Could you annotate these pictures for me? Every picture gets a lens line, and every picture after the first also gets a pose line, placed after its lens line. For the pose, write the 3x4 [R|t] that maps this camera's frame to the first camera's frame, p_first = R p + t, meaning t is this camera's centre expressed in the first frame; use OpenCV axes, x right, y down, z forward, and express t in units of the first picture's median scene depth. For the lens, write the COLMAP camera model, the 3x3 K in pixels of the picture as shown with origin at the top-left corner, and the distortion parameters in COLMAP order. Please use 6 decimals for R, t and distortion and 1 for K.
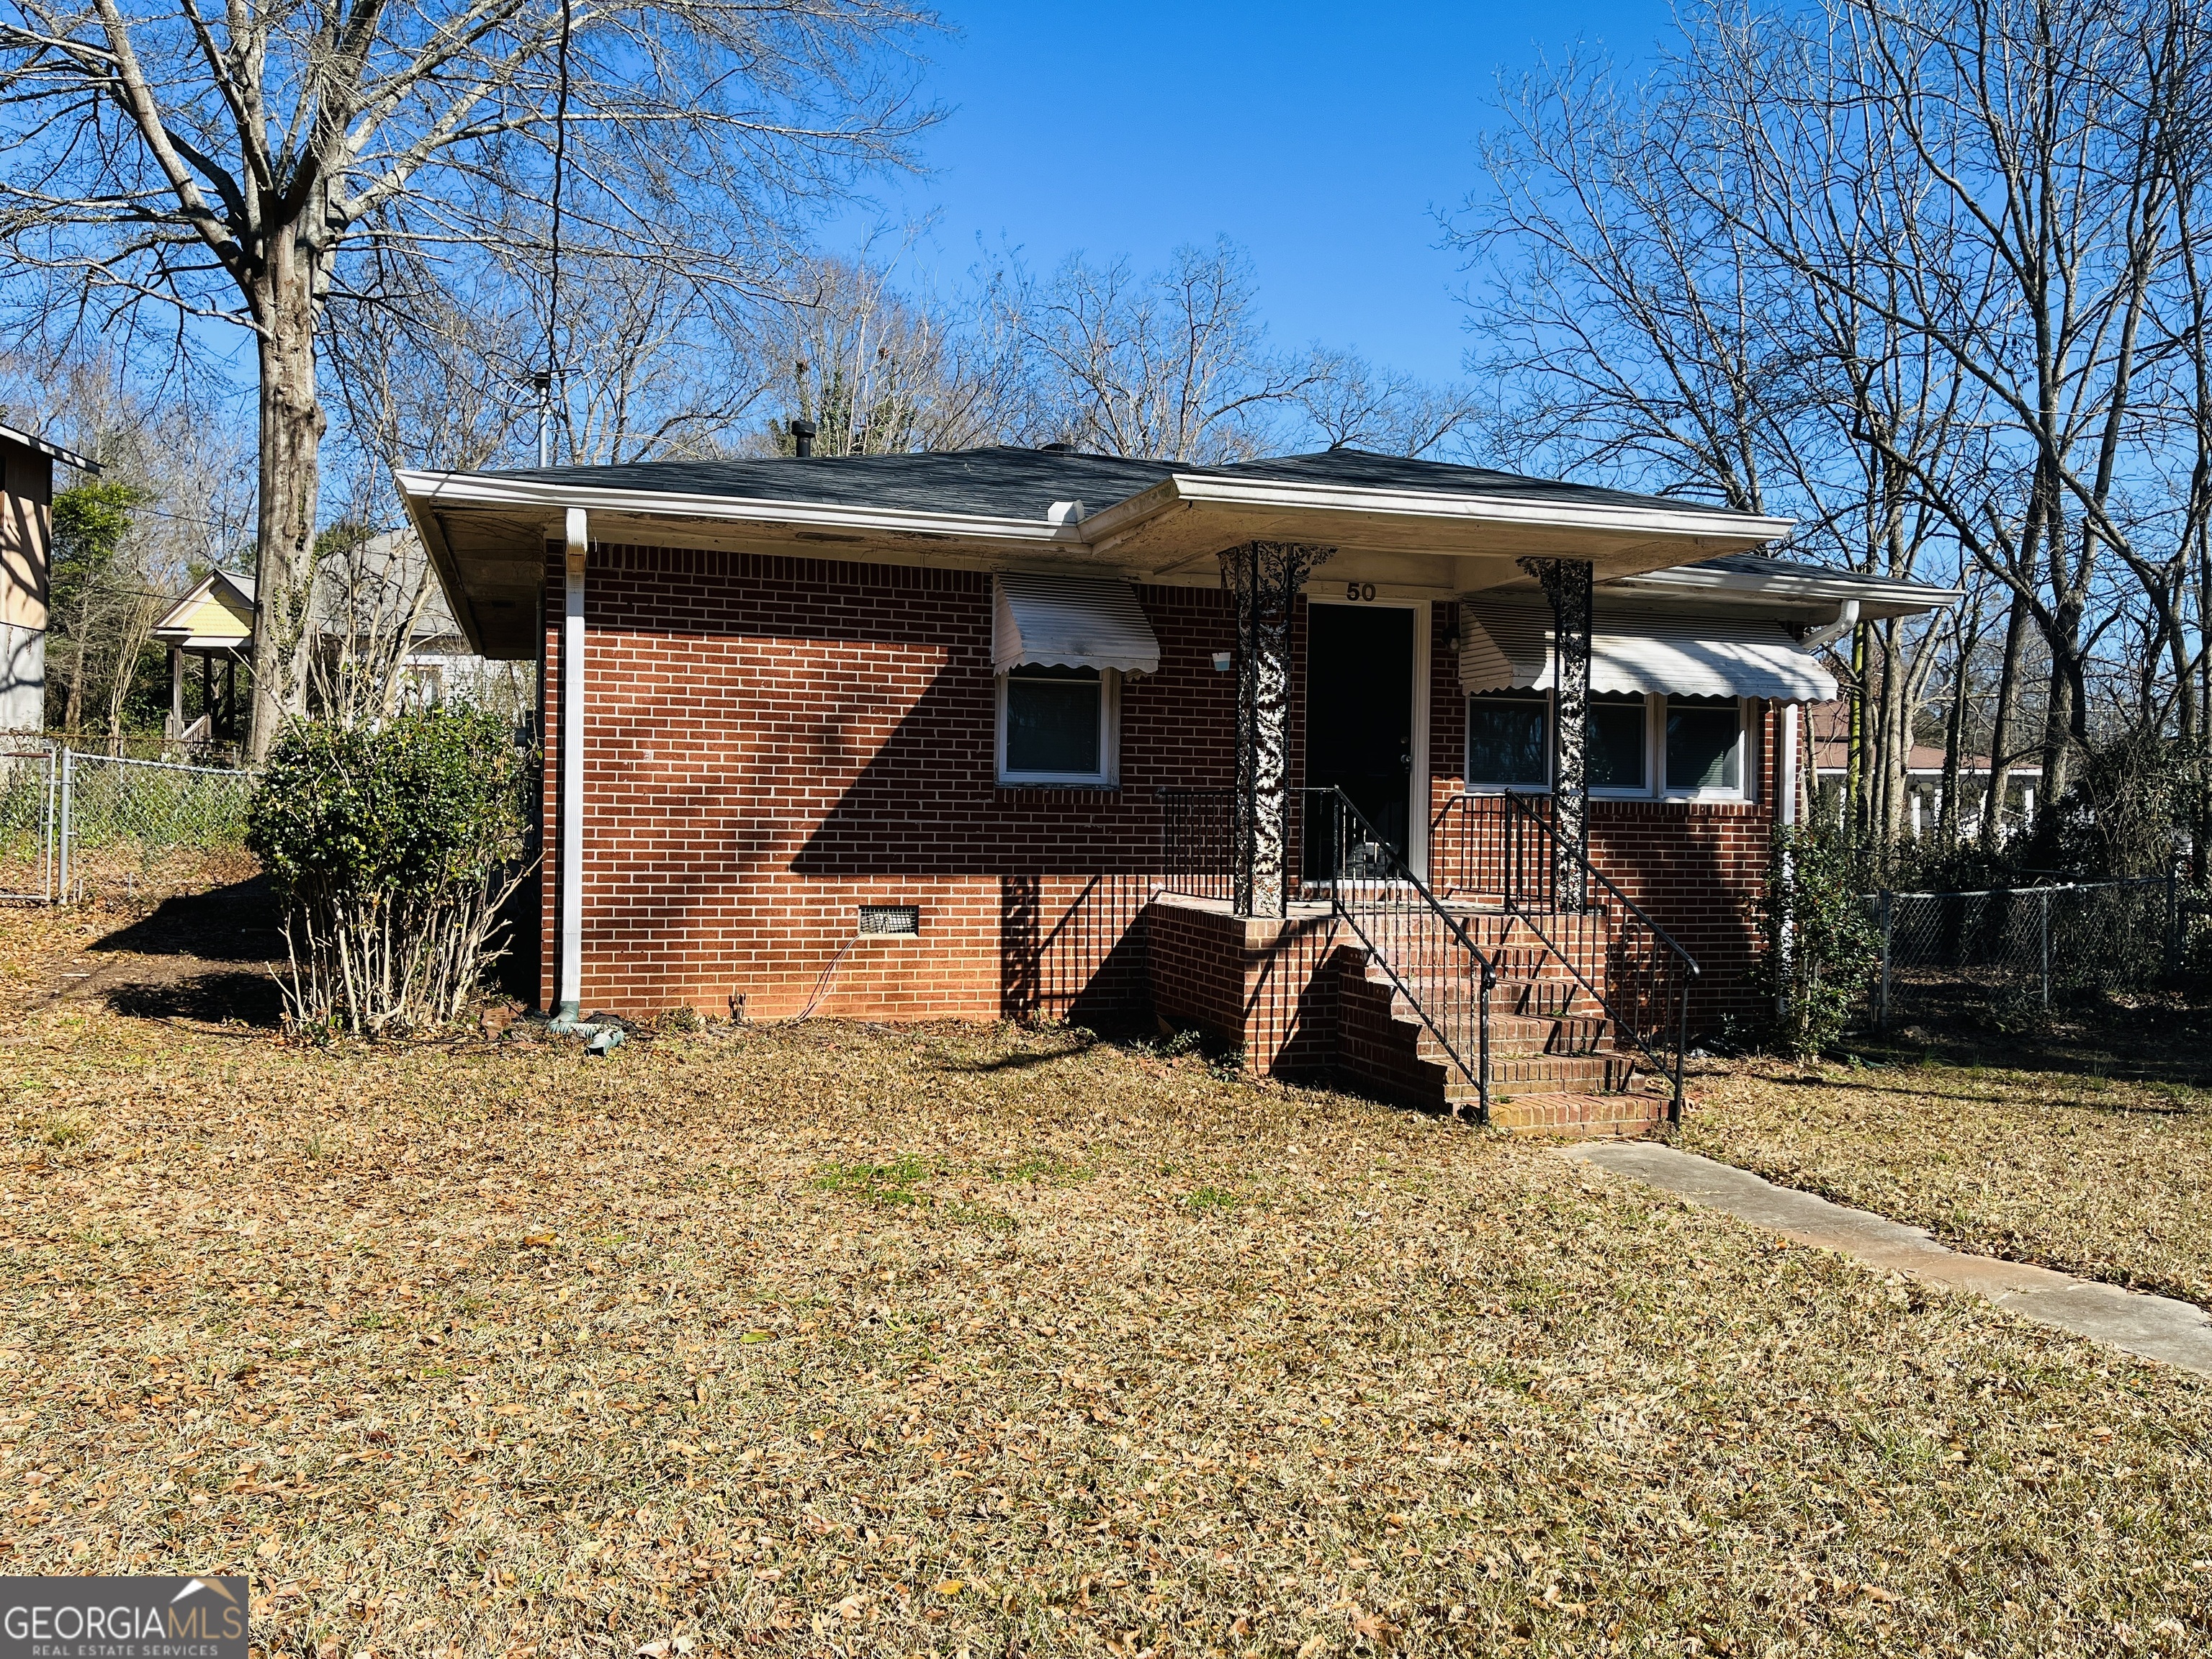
lens RADIAL K [[1673.0, 0, 1118.8], [0, 1673.0, 830.5], [0, 0, 1]] dist [0.035484, -0.013878]
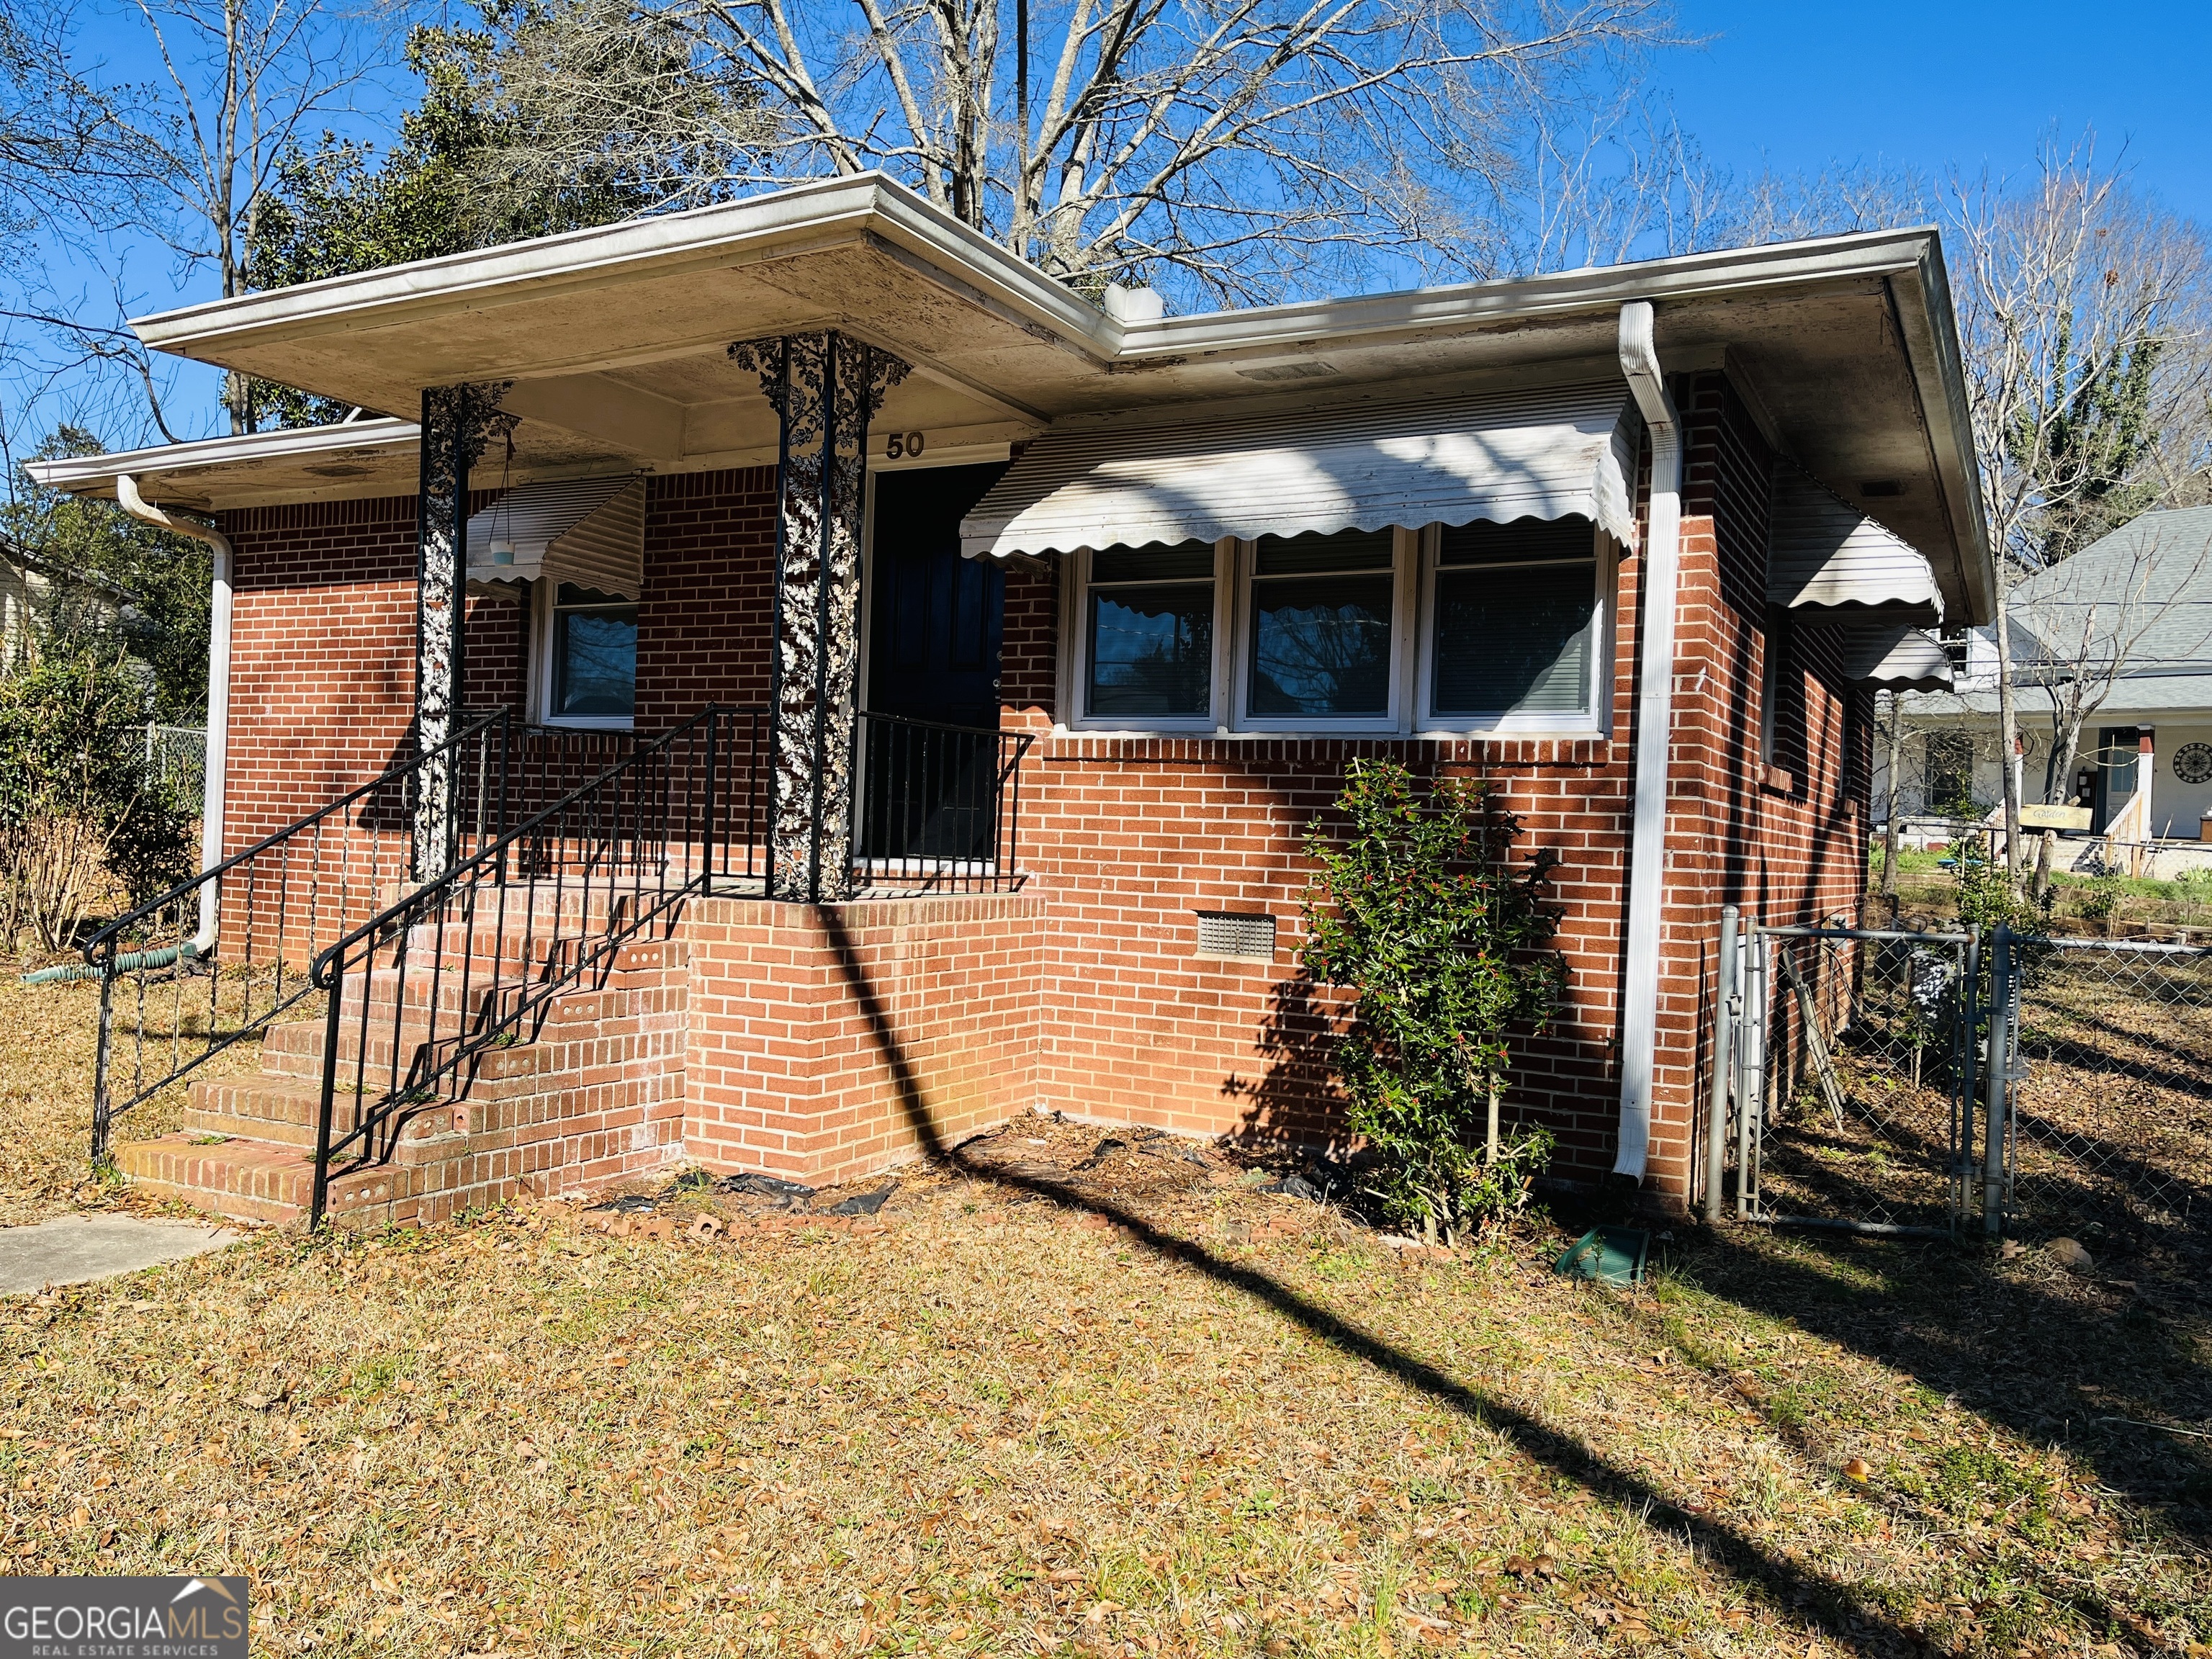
lens RADIAL K [[1673.0, 0, 1110.1], [0, 1673.0, 832.1], [0, 0, 1]] dist [0.035484, -0.013878]
pose [[0.680570, 0.006780, -0.732651, 0.717638], [-0.028258, 0.999456, -0.016999, 0.028290], [0.732138, 0.032272, 0.680392, 0.591151]]
